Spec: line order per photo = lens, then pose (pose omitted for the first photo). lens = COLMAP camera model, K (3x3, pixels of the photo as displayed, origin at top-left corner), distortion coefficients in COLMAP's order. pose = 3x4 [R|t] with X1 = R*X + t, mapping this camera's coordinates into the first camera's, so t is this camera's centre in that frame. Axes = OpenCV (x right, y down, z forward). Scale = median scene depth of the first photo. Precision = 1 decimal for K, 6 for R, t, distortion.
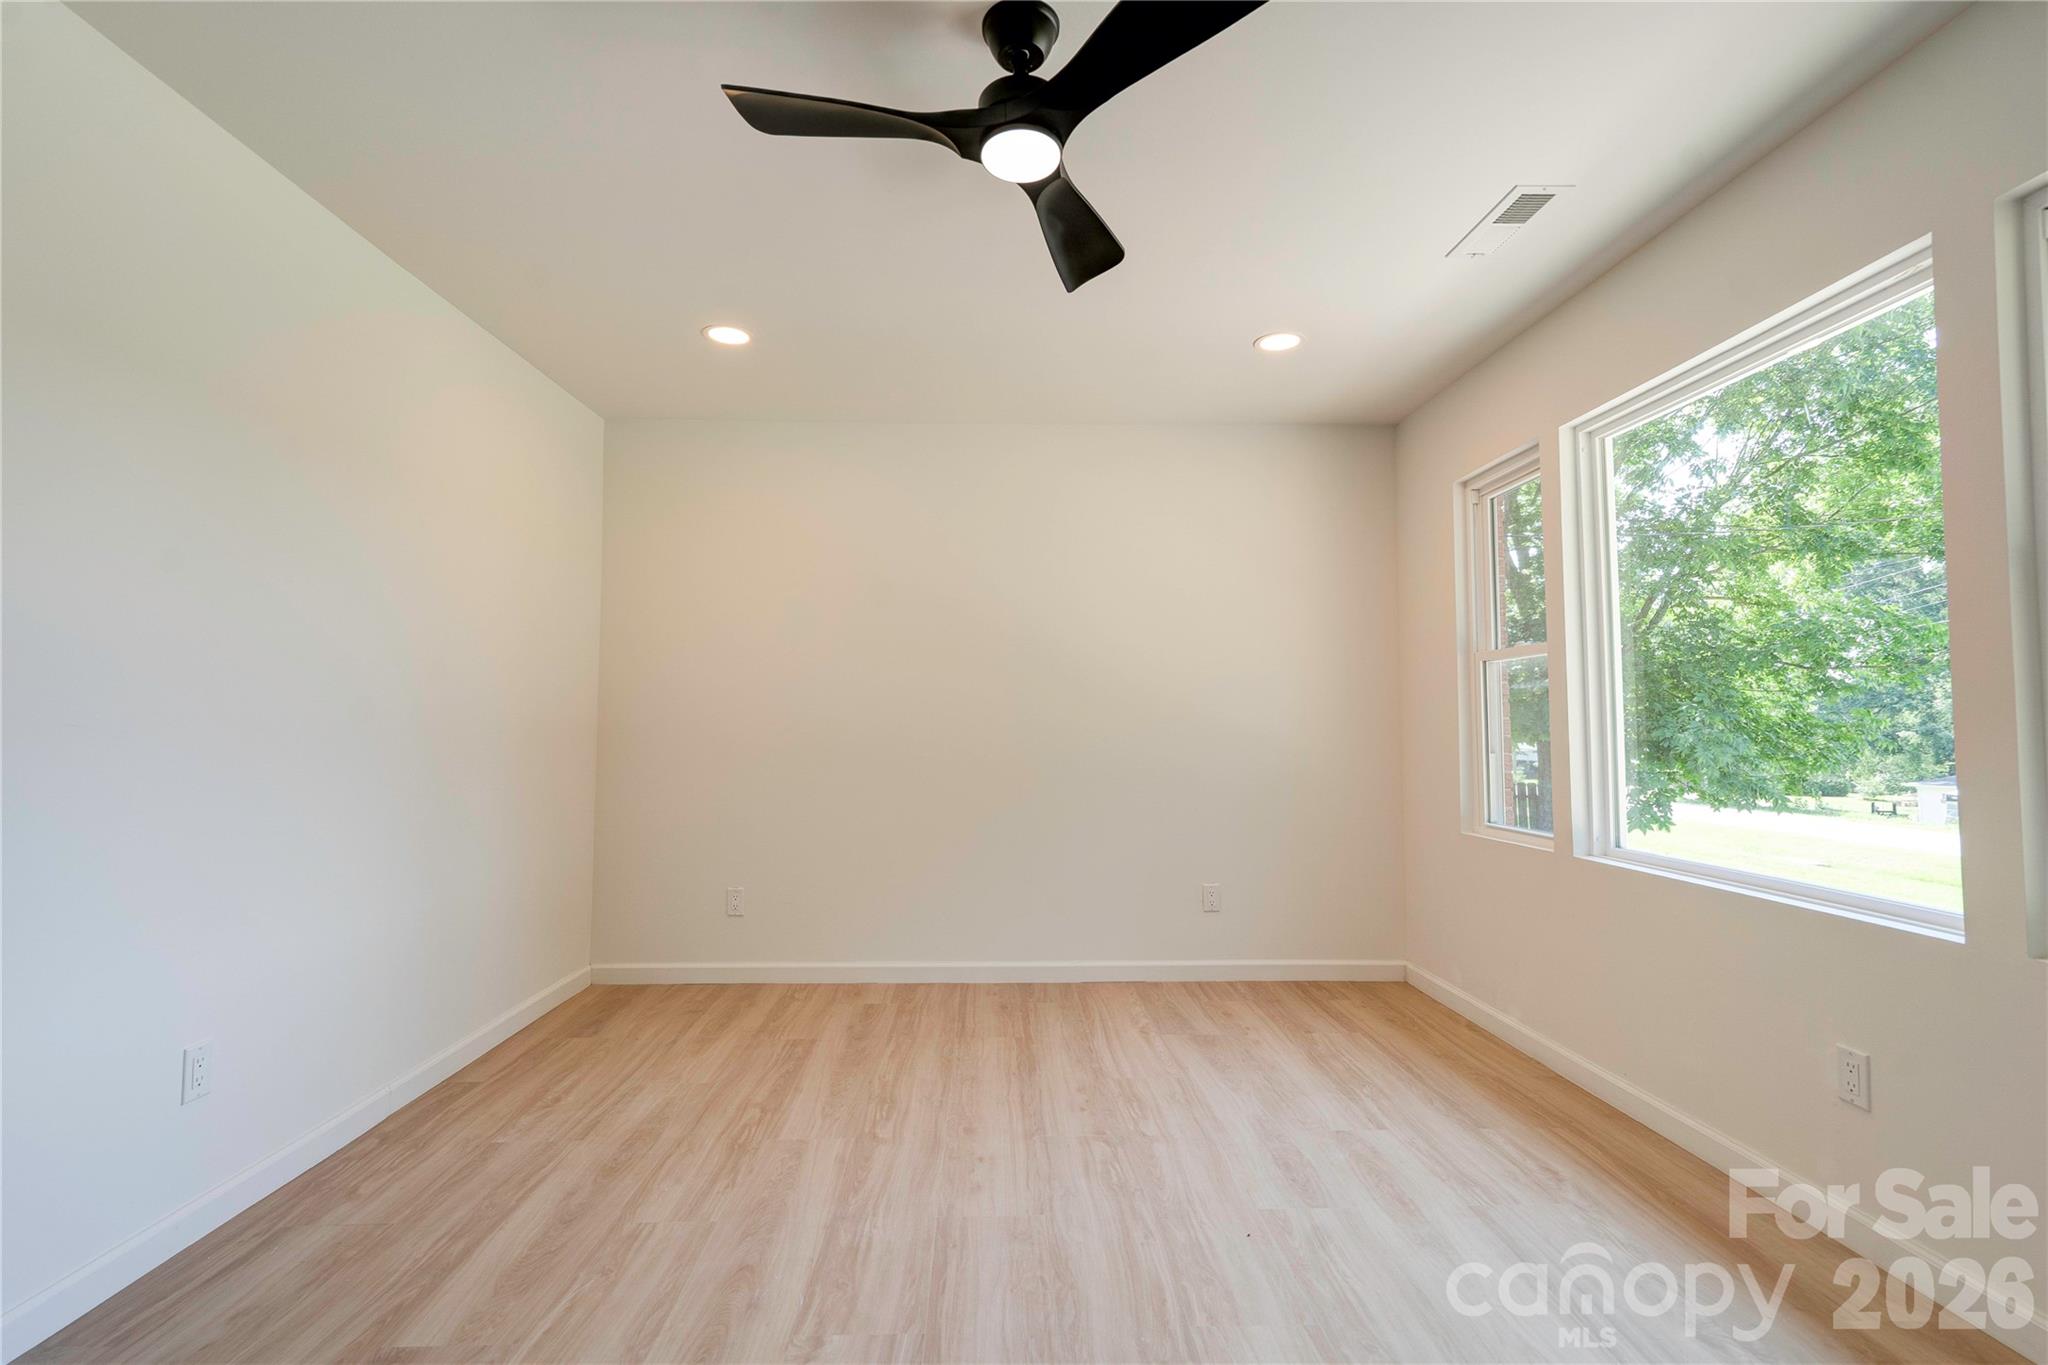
lens RADIAL K [[935.8, 0, 1014.3], [0, 935.8, 680.1], [0, 0, 1]] dist [-0.000040, 0.000303]
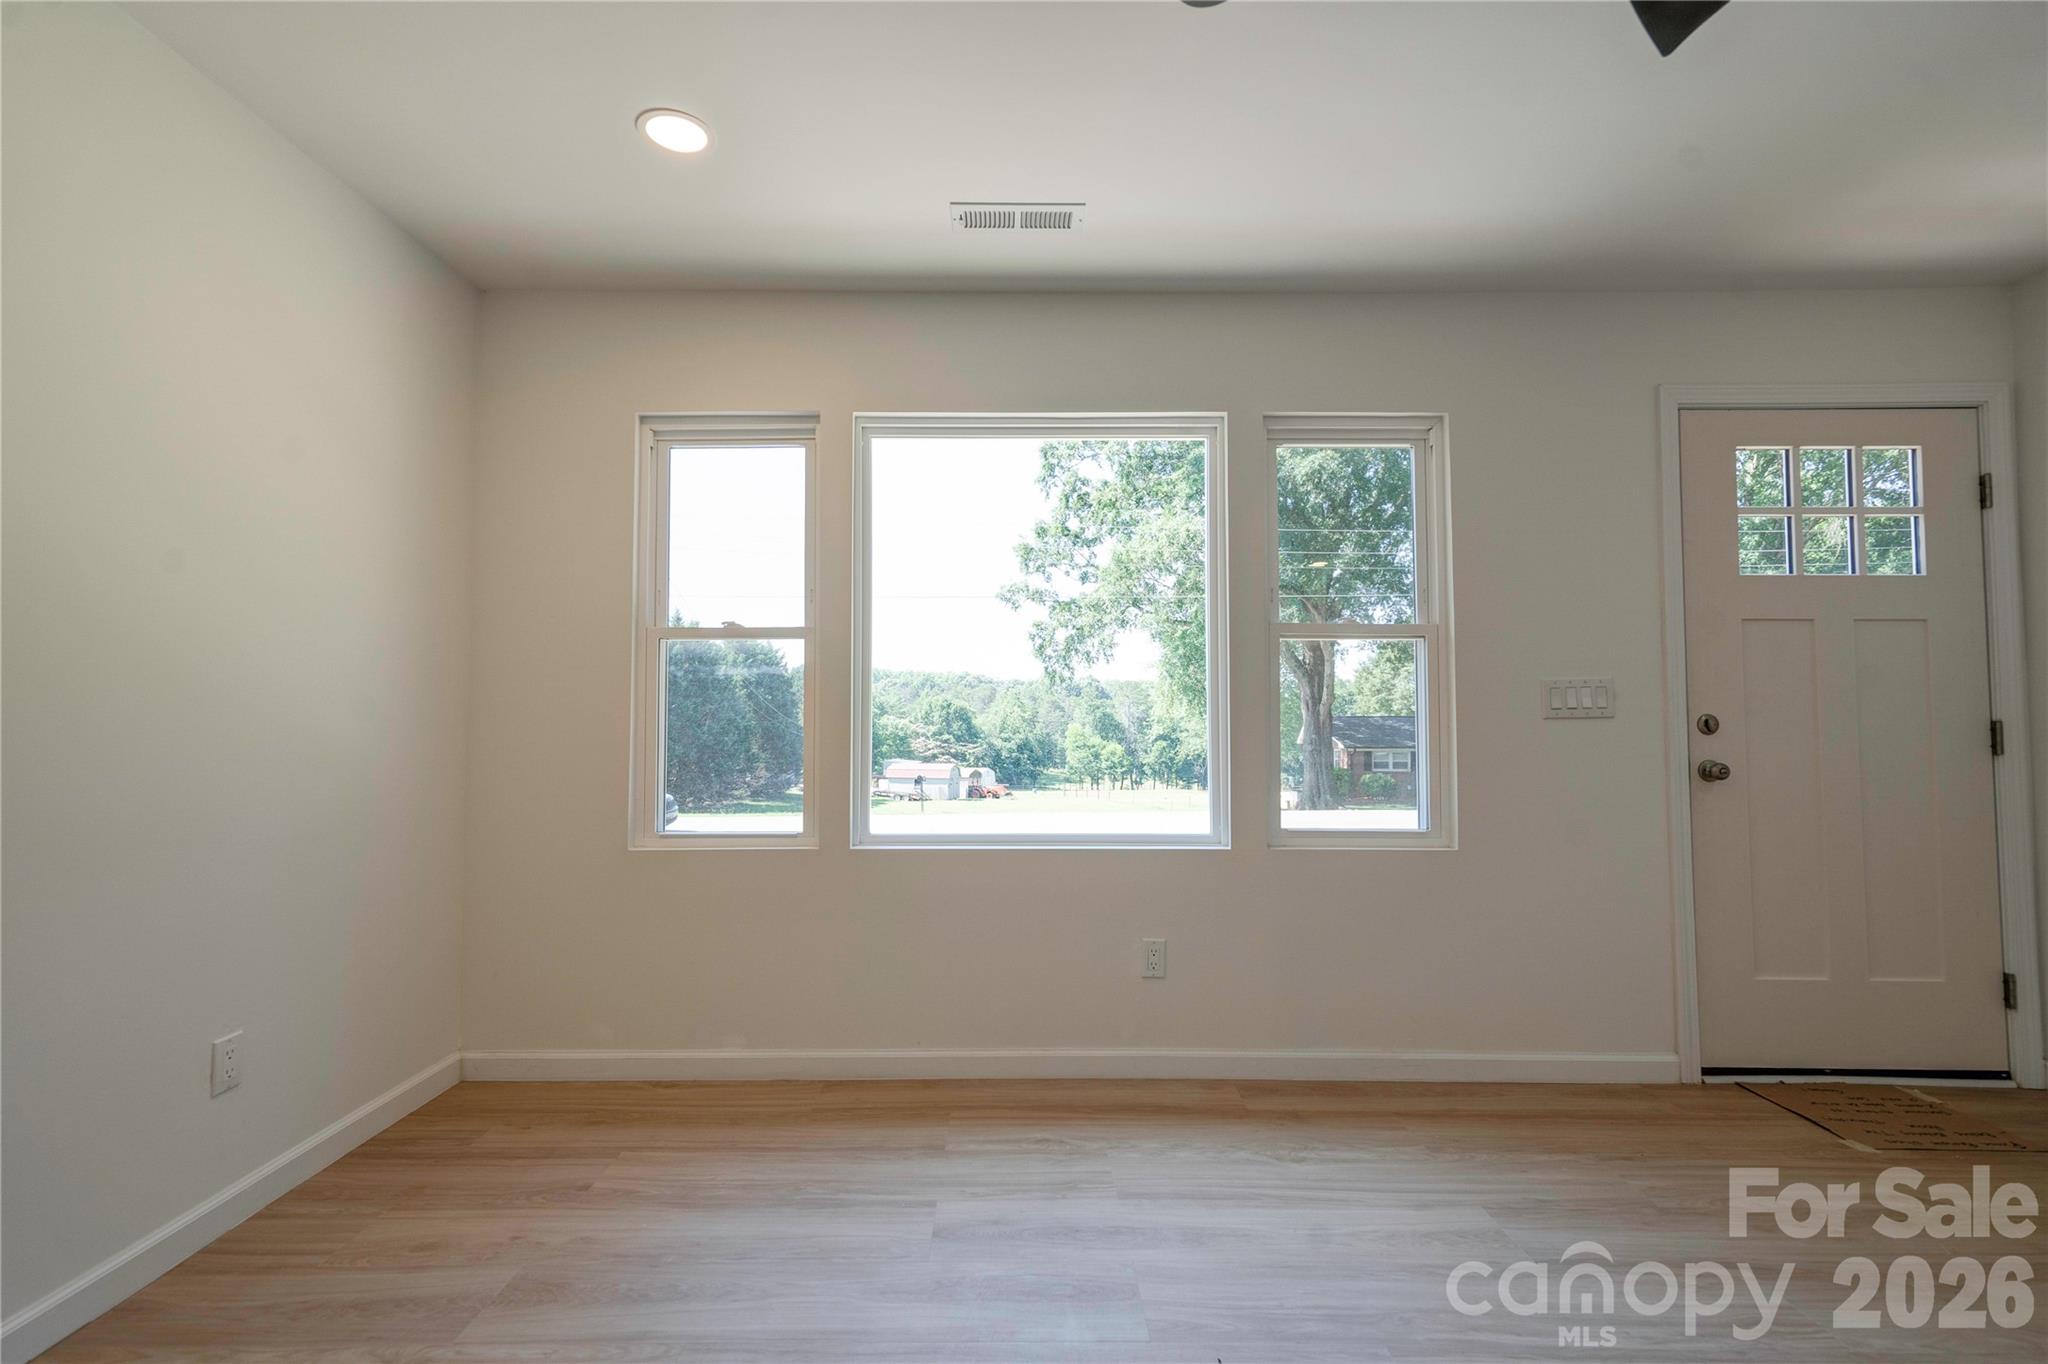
lens RADIAL K [[952.5, 0, 975.4], [0, 952.5, 677.9], [0, 0, 1]] dist [0.003577, 0.000388]
pose [[0.030461, 0.037074, 0.998848, -0.364206], [-0.050860, 0.998075, -0.035494, 0.033299], [-0.998241, -0.049720, 0.032288, 0.750043]]
